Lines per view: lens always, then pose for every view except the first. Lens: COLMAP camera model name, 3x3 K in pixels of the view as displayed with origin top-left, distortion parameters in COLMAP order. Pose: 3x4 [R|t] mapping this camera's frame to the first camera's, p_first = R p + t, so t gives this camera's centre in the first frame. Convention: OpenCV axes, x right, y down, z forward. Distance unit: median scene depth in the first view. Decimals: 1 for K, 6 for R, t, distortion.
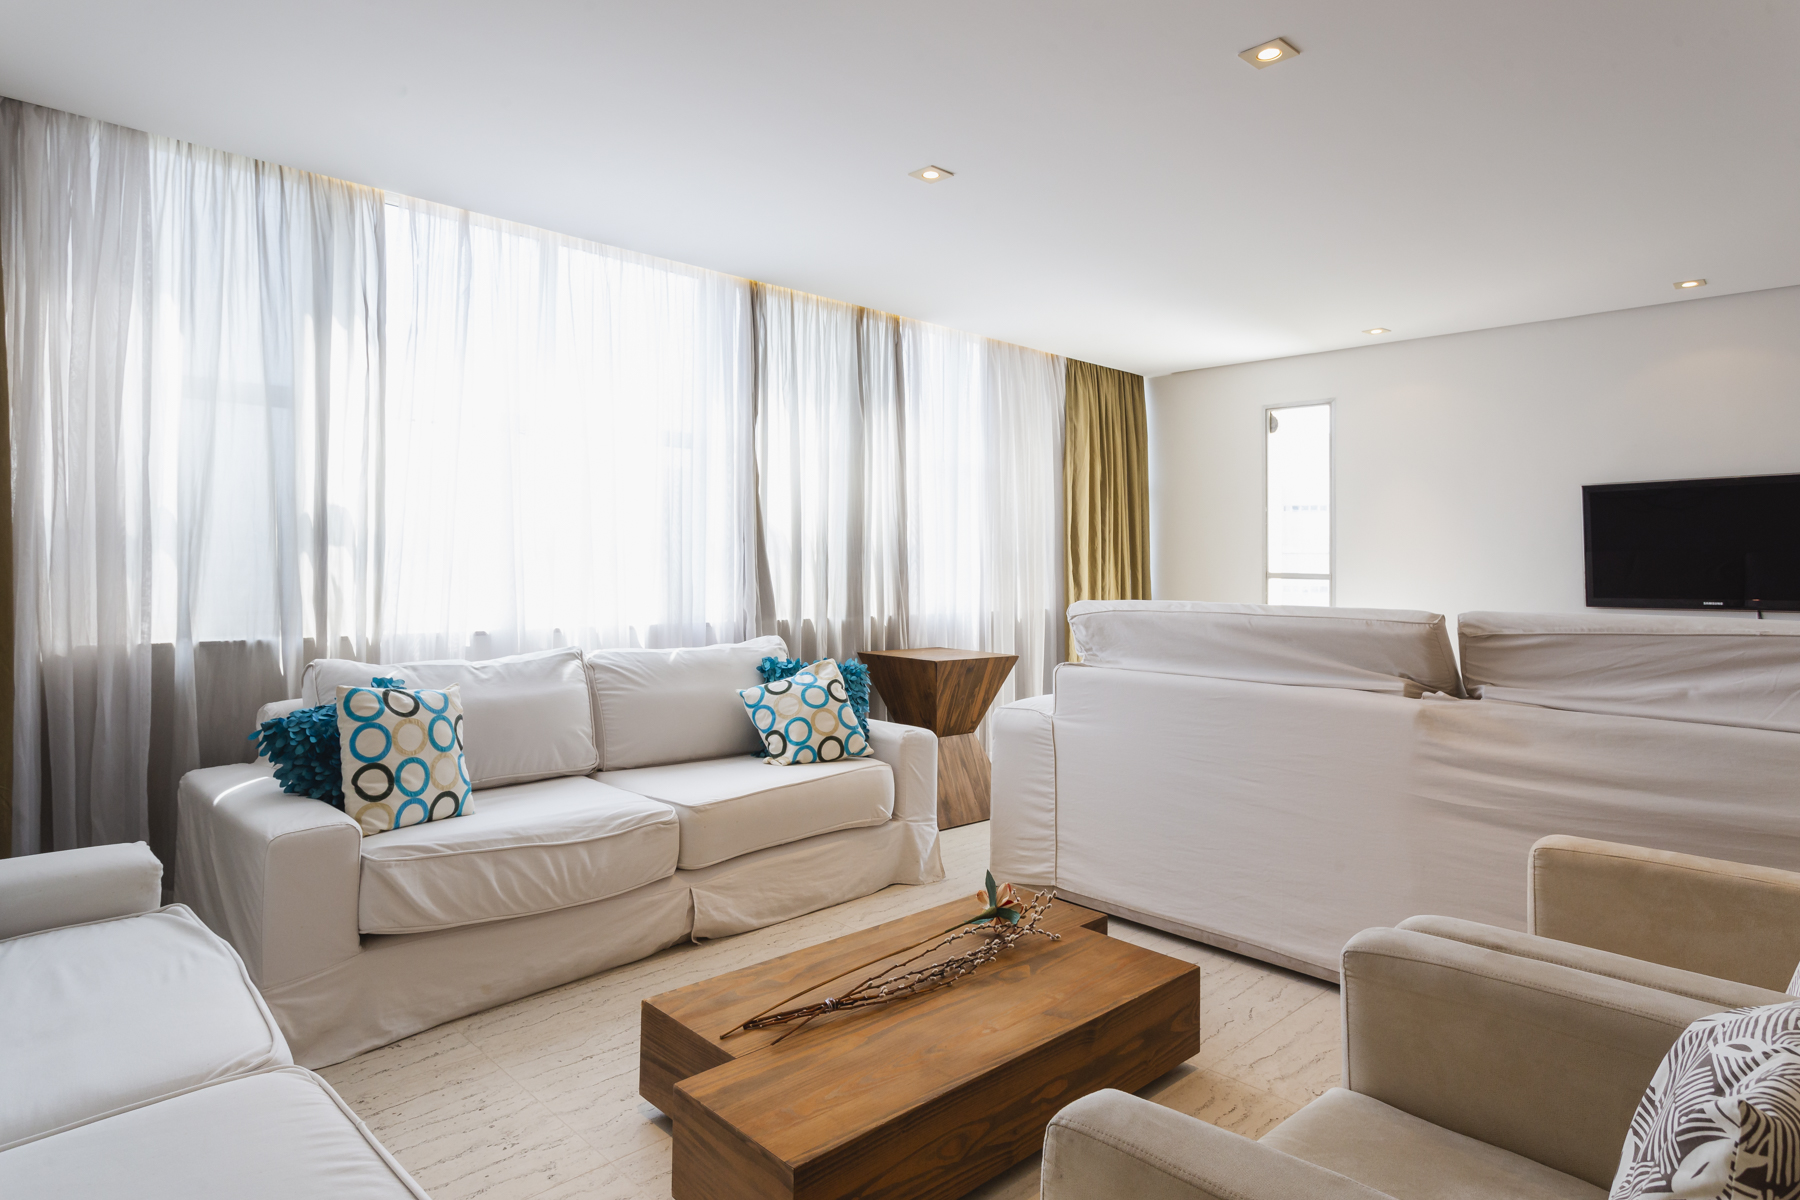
lens RADIAL K [[1043.9, 0, 875.9], [0, 1043.9, 552.0], [0, 0, 1]] dist [0.004502, 0.000873]
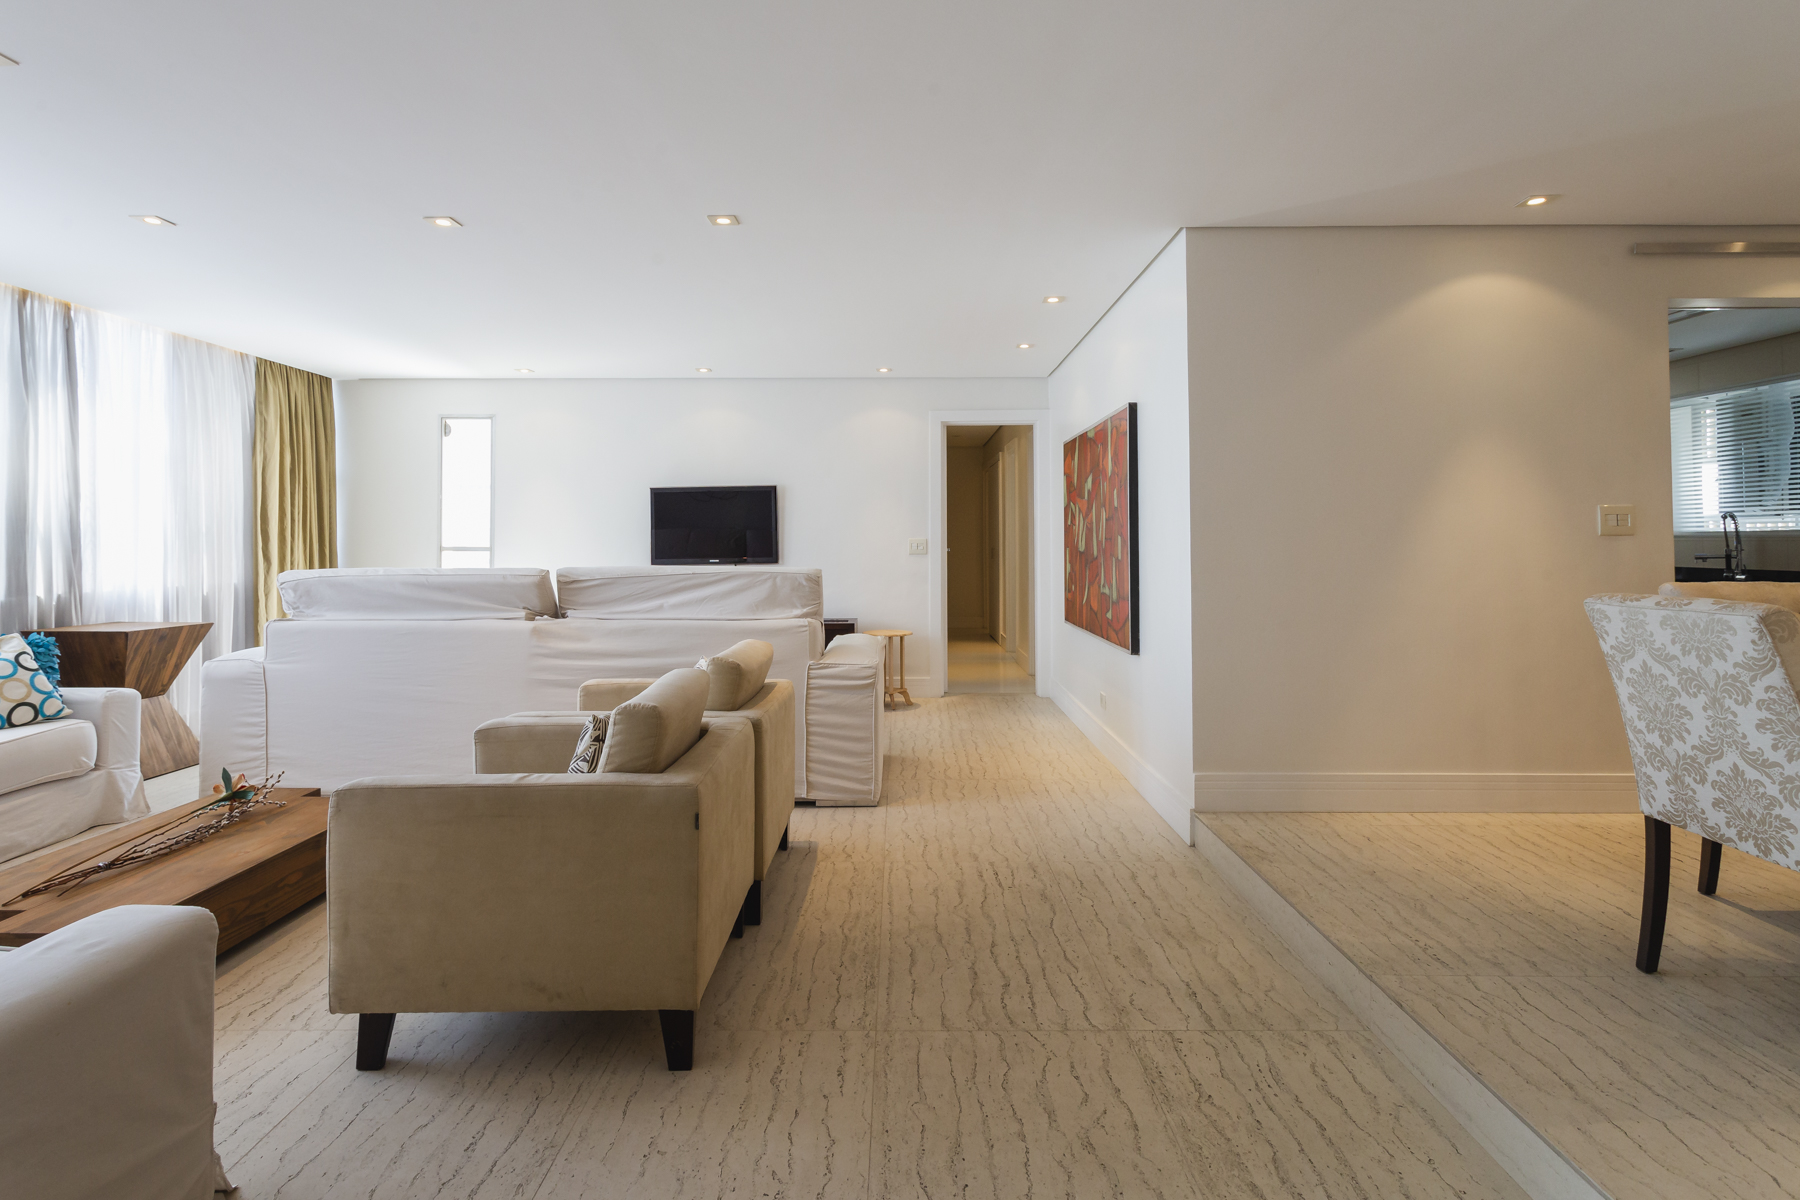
lens RADIAL K [[958.8, 0, 899.3], [0, 958.8, 509.6], [0, 0, 1]] dist [0.001936, 0.000656]
pose [[0.695520, 0.012477, 0.718398, -0.105925], [0.000614, 0.999839, -0.017959, -0.005400], [-0.718506, 0.012932, 0.695400, -0.293391]]
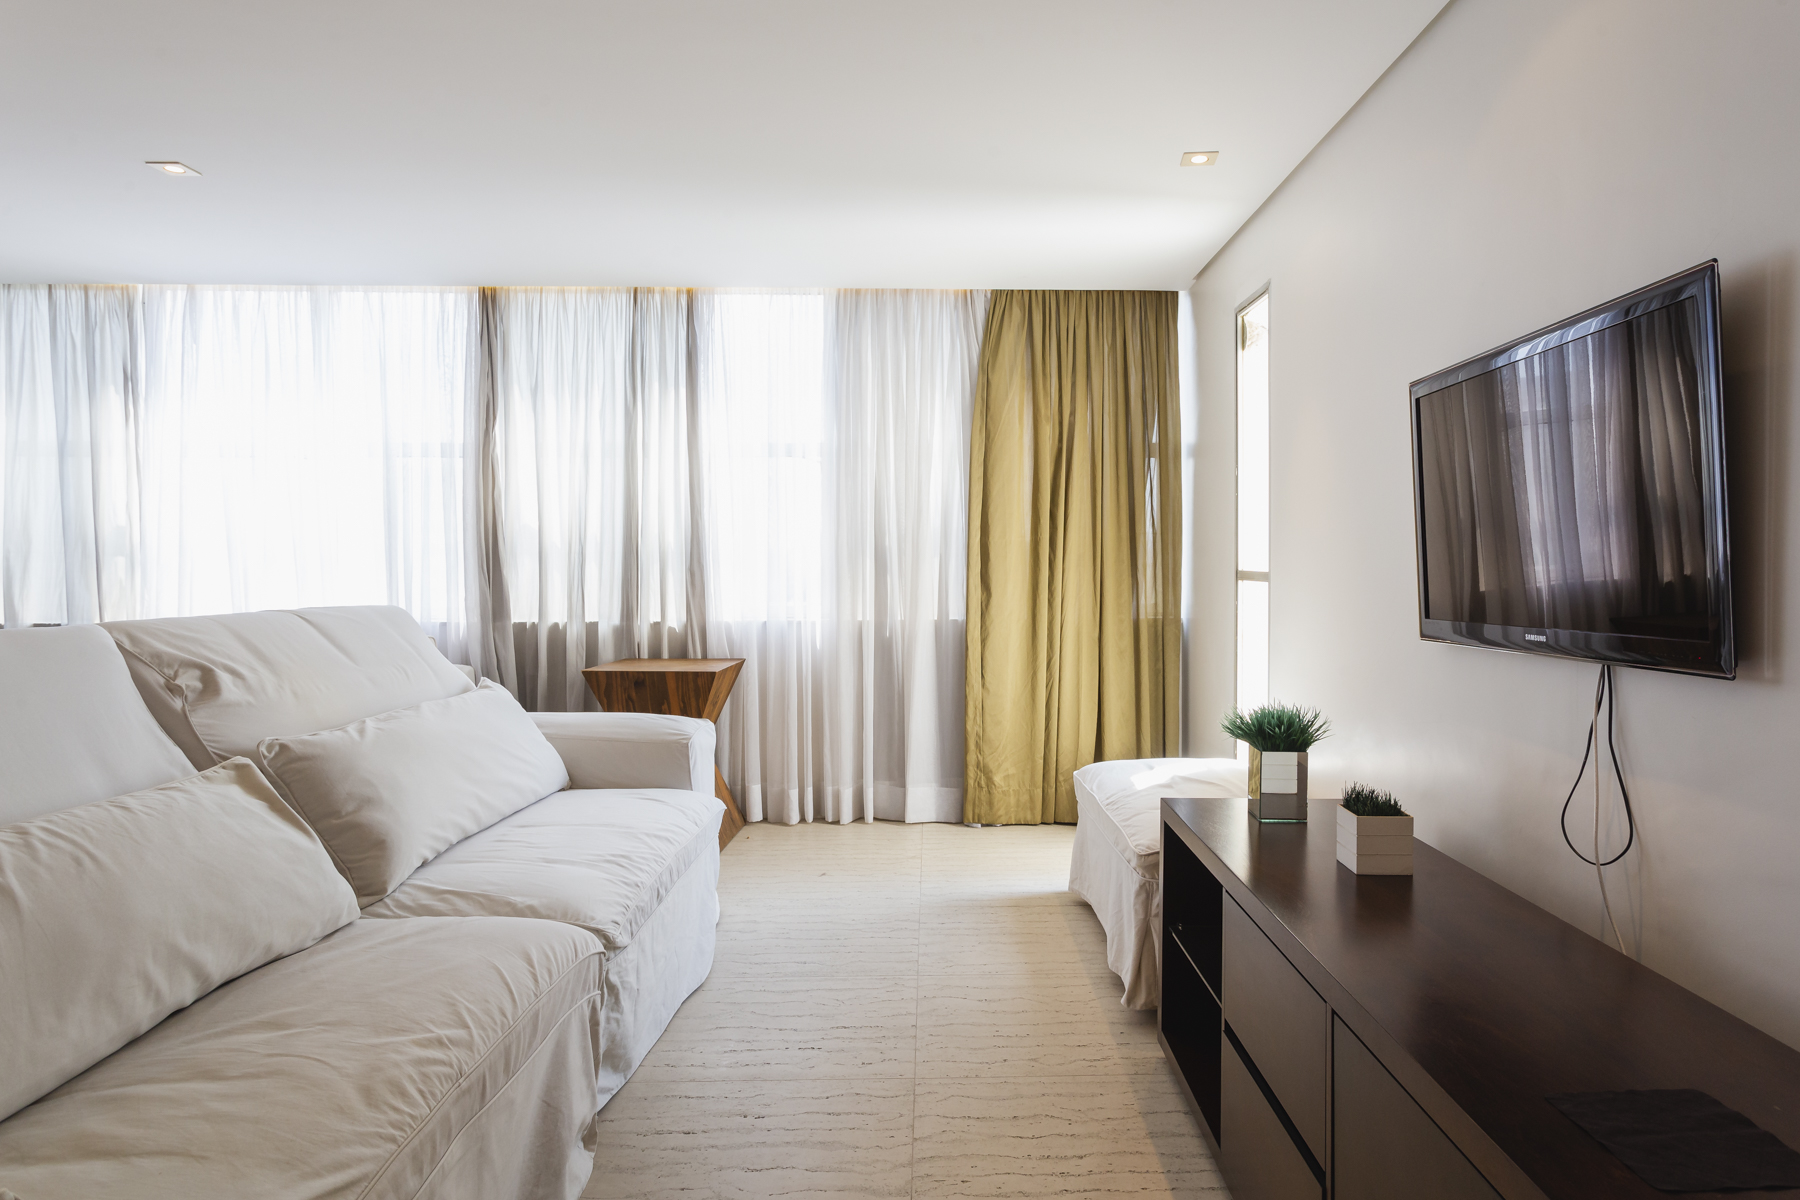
lens RADIAL K [[1064.7, 0, 903.7], [0, 1064.7, 581.5], [0, 0, 1]] dist [0.002622, 0.000578]
pose [[0.736128, -0.000112, -0.676842, 0.930858], [0.016561, 0.999704, 0.017847, 0.015510], [0.676640, -0.024346, 0.735912, 0.540465]]
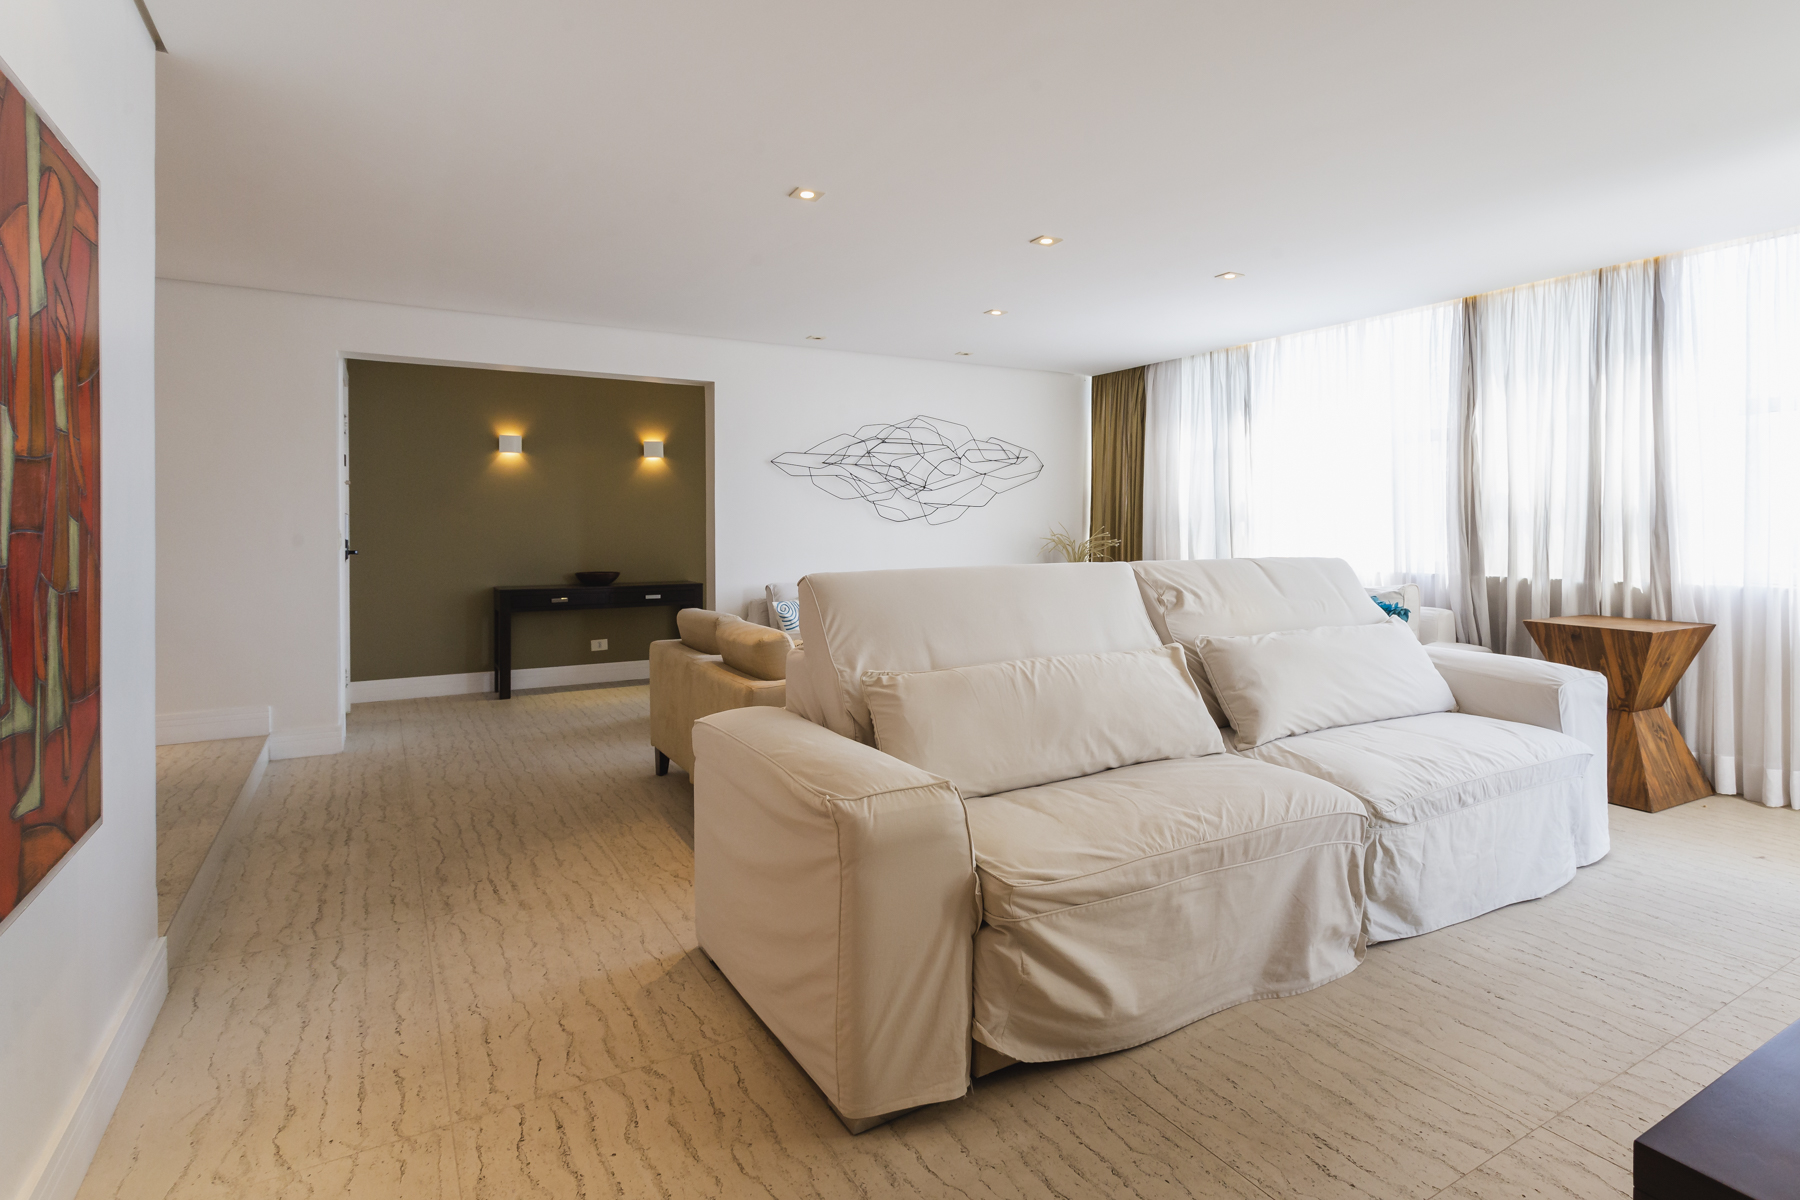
lens RADIAL K [[938.7, 0, 978.9], [0, 938.7, 534.4], [0, 0, 1]] dist [-0.000148, 0.000277]
pose [[-0.200752, -0.001576, -0.979641, 1.135281], [0.012384, 0.999915, -0.004146, 0.016420], [0.979564, -0.012964, -0.200716, 0.700237]]
